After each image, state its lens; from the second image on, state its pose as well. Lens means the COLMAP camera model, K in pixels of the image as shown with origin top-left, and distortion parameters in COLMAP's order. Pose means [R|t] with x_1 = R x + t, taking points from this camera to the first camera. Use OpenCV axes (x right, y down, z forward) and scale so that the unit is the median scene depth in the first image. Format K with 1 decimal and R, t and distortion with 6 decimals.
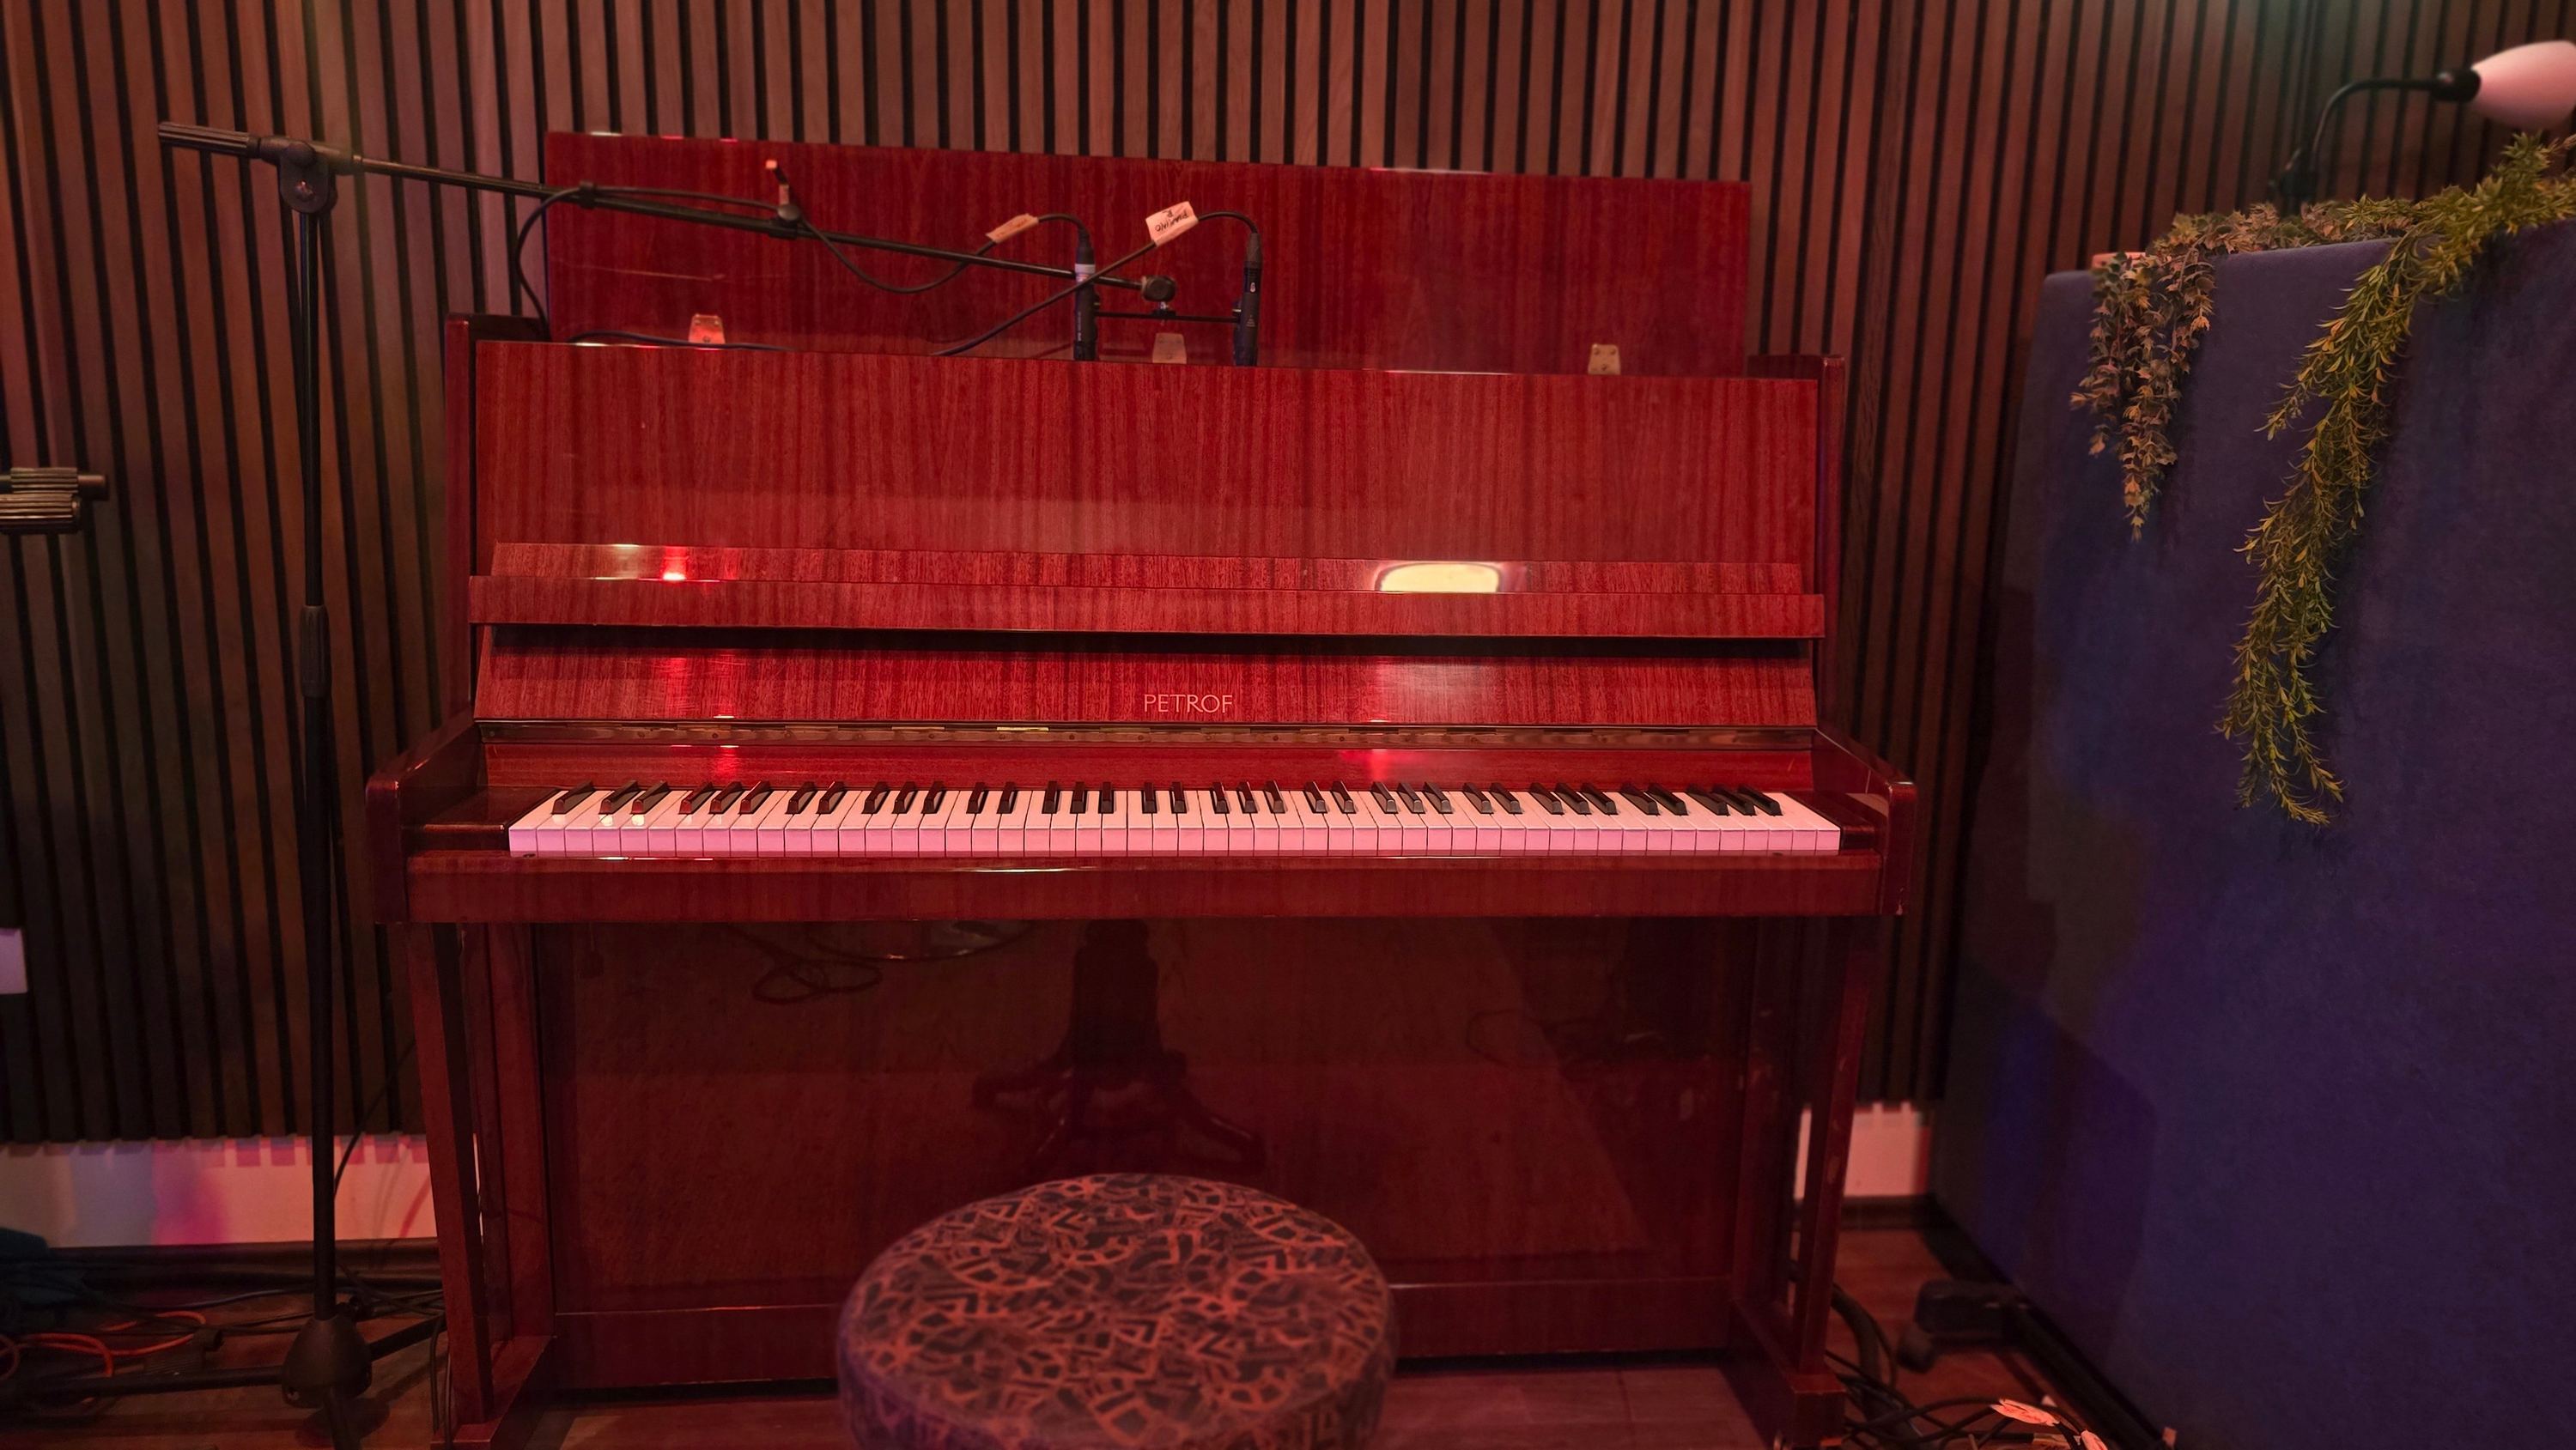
lens RADIAL K [[1756.2, 0, 1389.2], [0, 1756.2, 714.2], [0, 0, 1]] dist [0.048525, -0.037296]
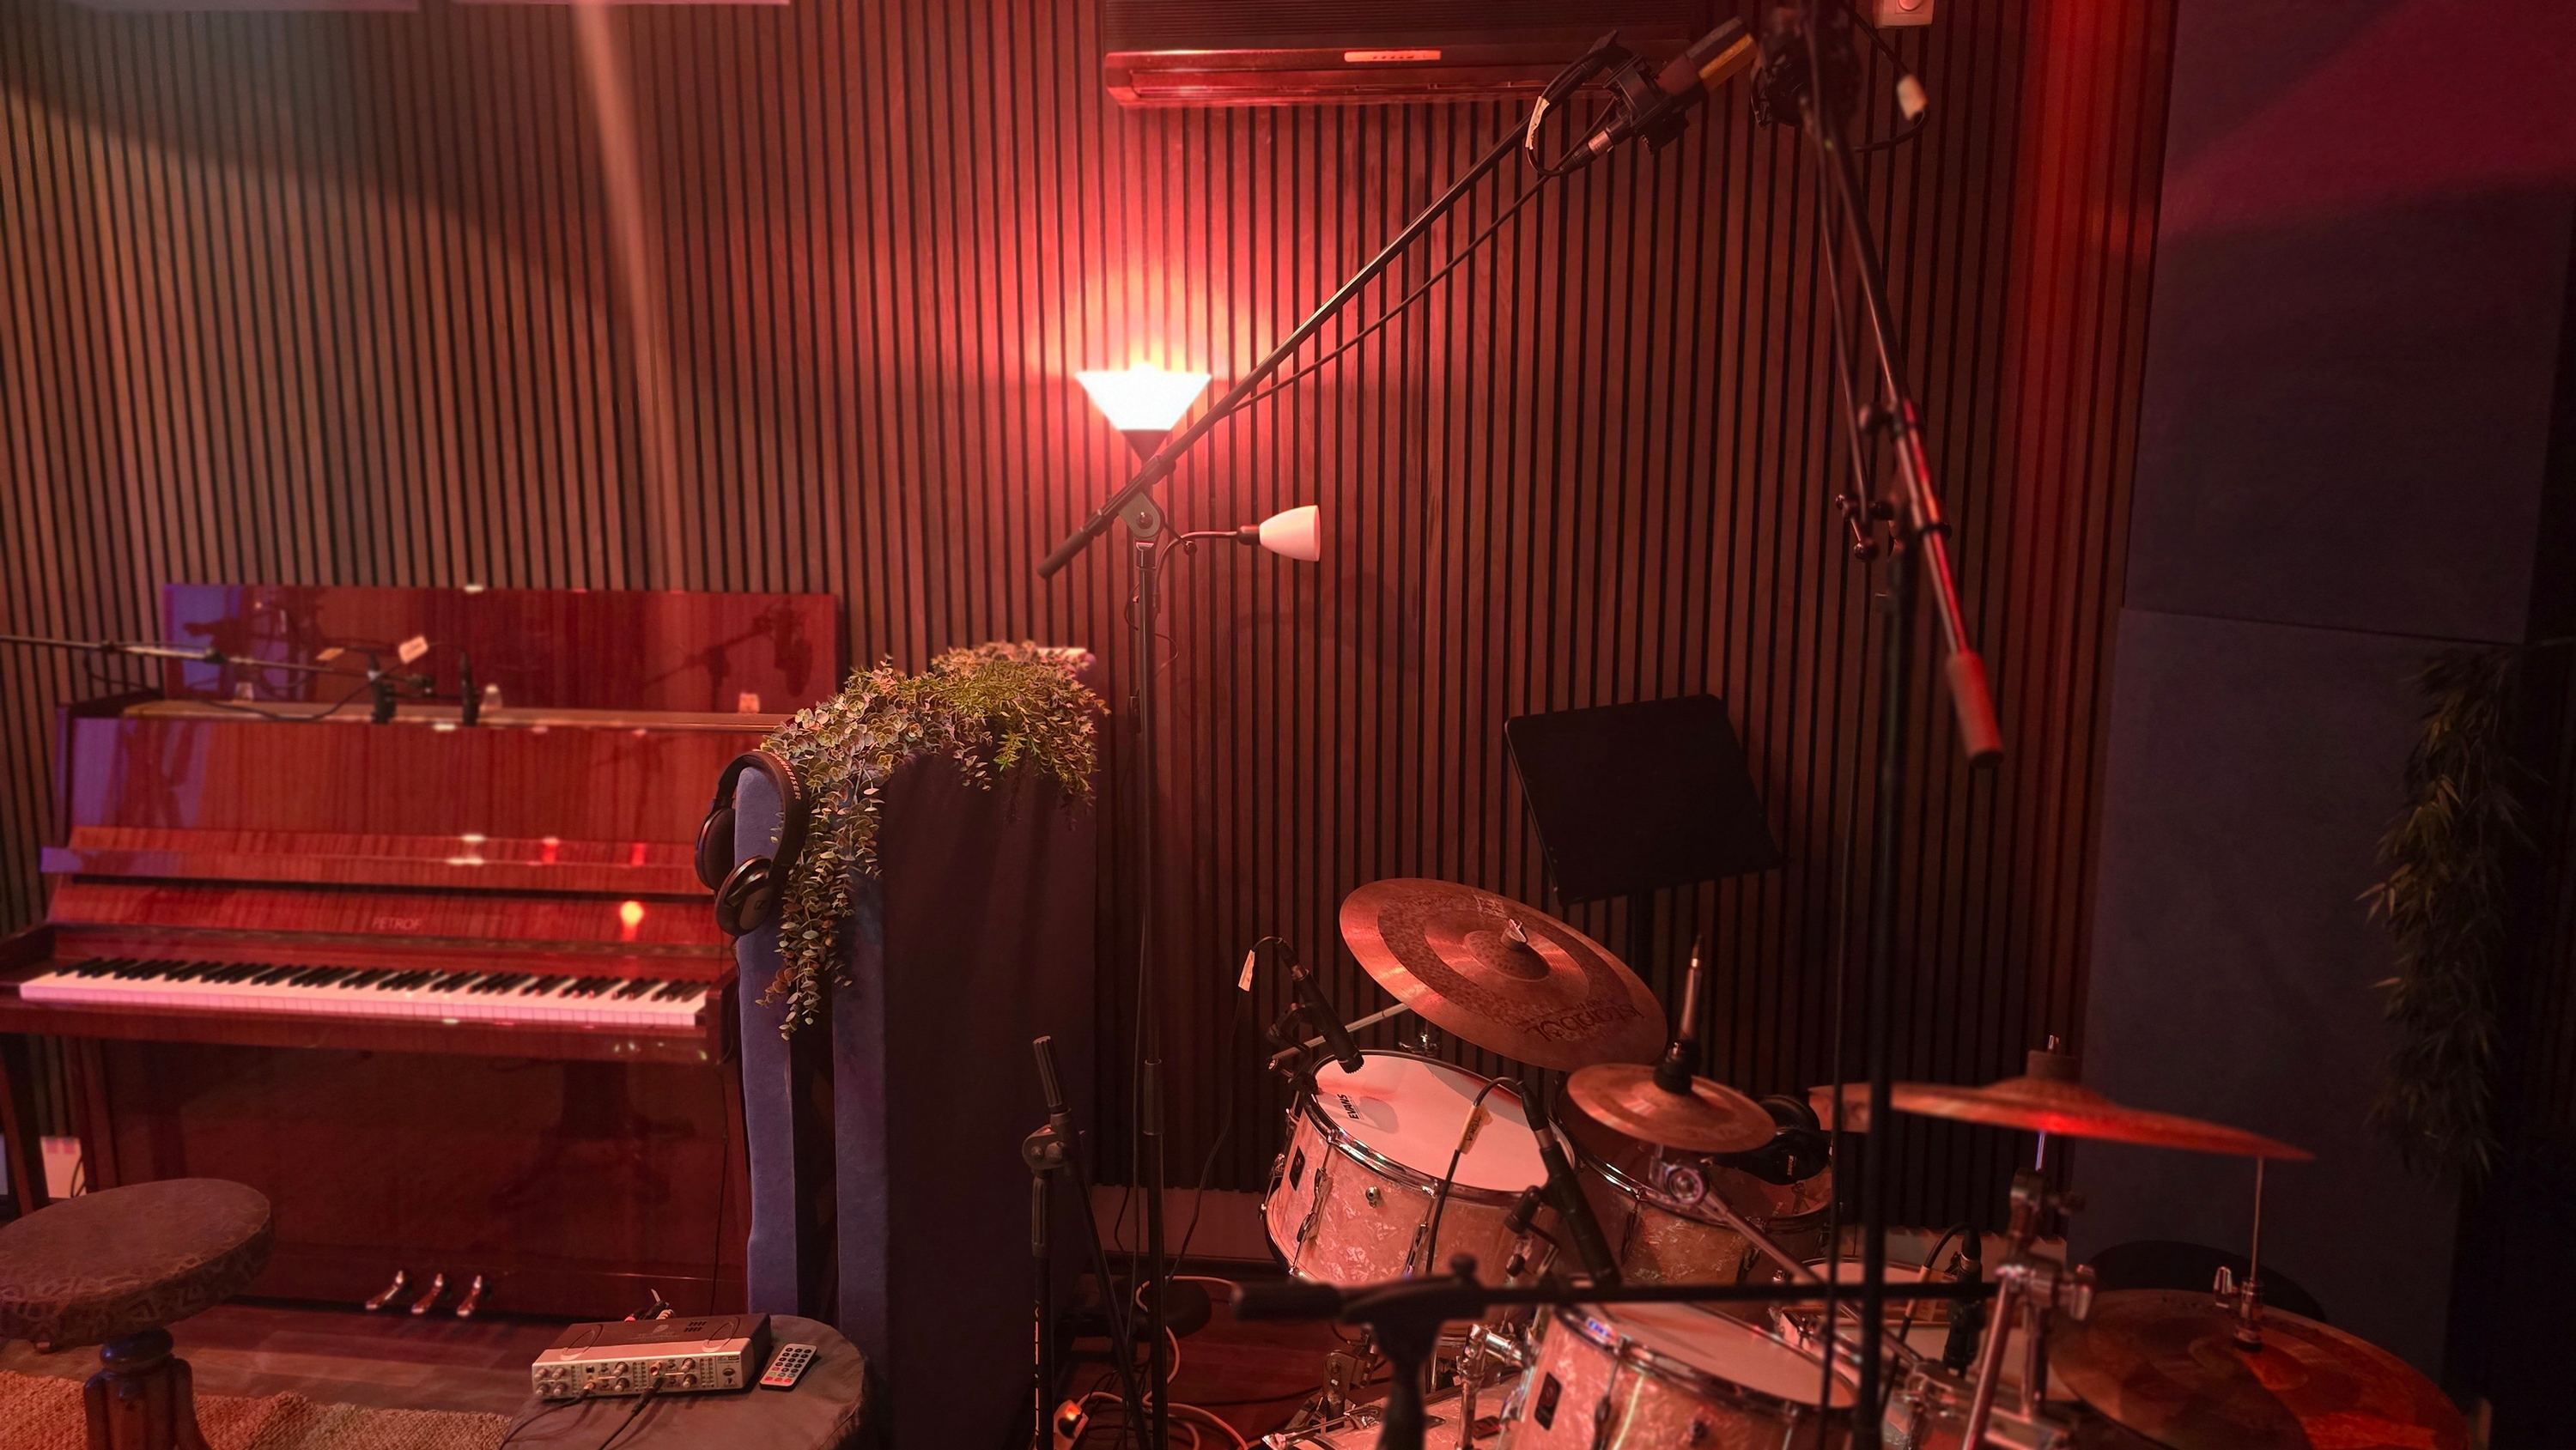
lens RADIAL K [[1756.2, 0, 1437.3], [0, 1756.2, 710.2], [0, 0, 1]] dist [0.048525, -0.037296]
pose [[0.975228, 0.012803, -0.220833, 1.279327], [-0.021079, 0.999159, -0.035158, -0.177598], [0.220198, 0.038942, 0.974678, -0.513335]]
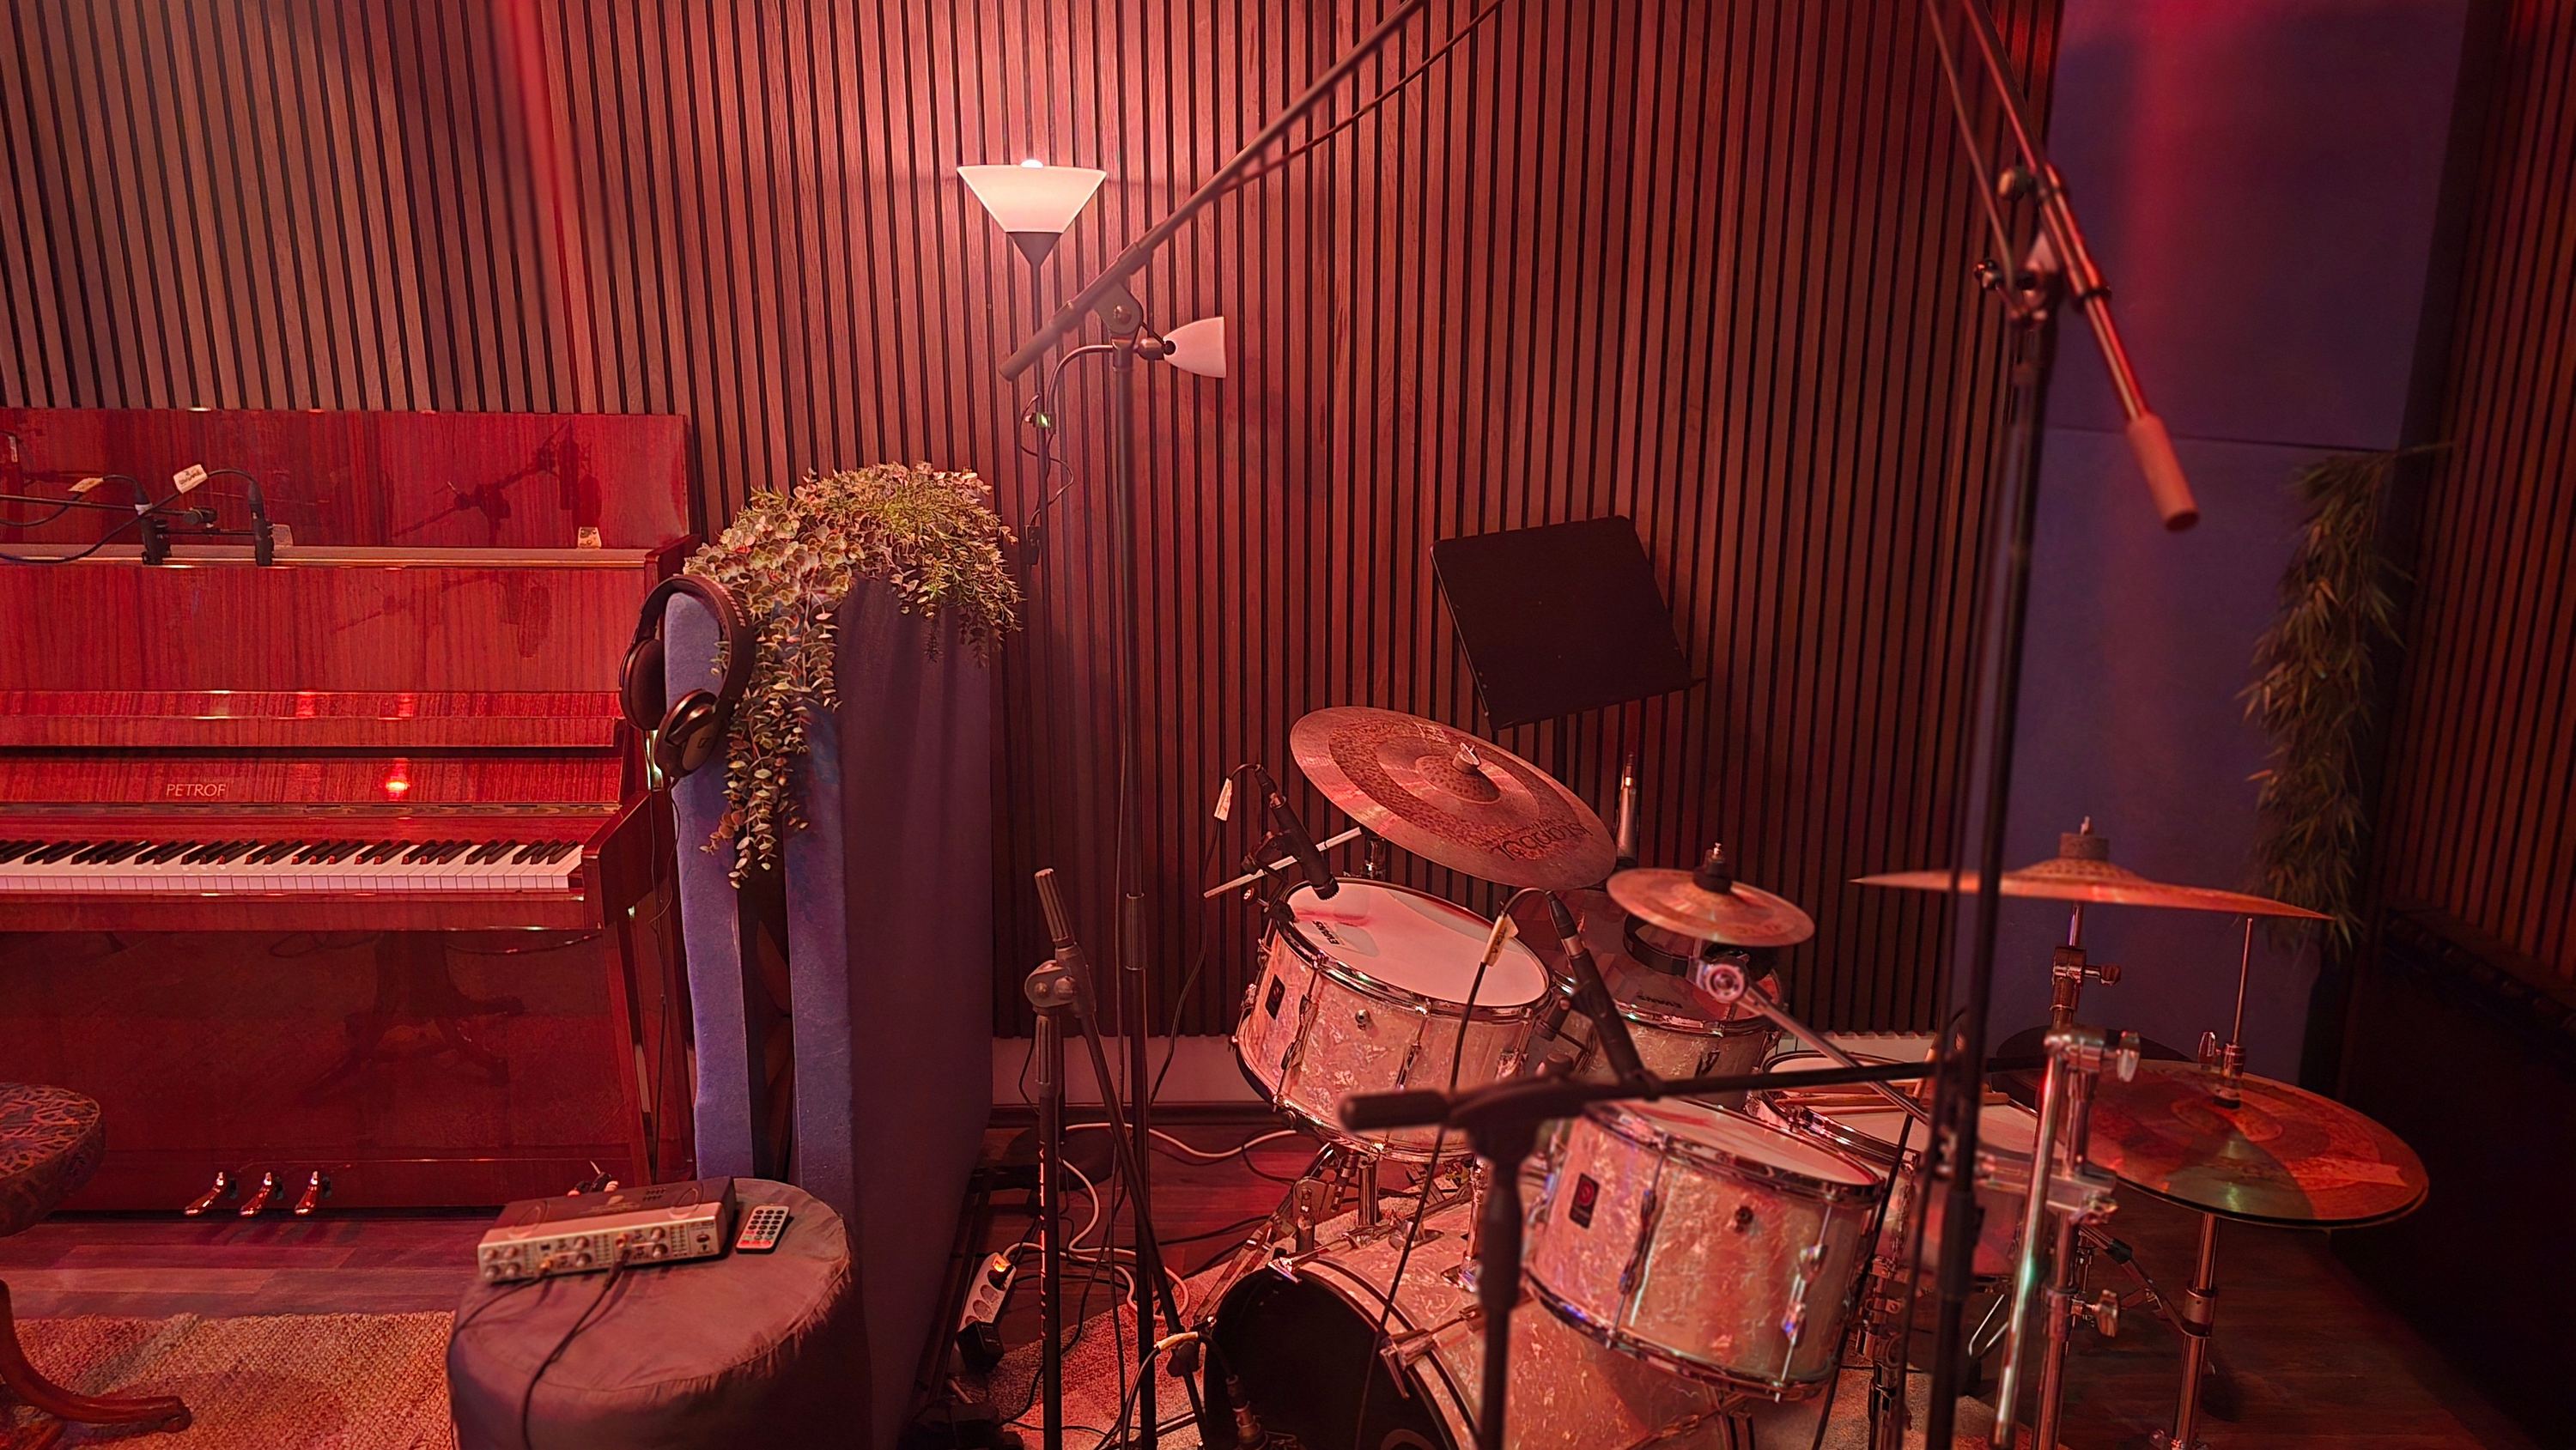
lens RADIAL K [[1756.2, 0, 1367.9], [0, 1756.2, 734.0], [0, 0, 1]] dist [0.048525, -0.037296]
pose [[0.997958, 0.001307, -0.063861, 1.013672], [0.001787, 0.998828, 0.048370, -0.129201], [0.063849, -0.048385, 0.996786, -0.505603]]
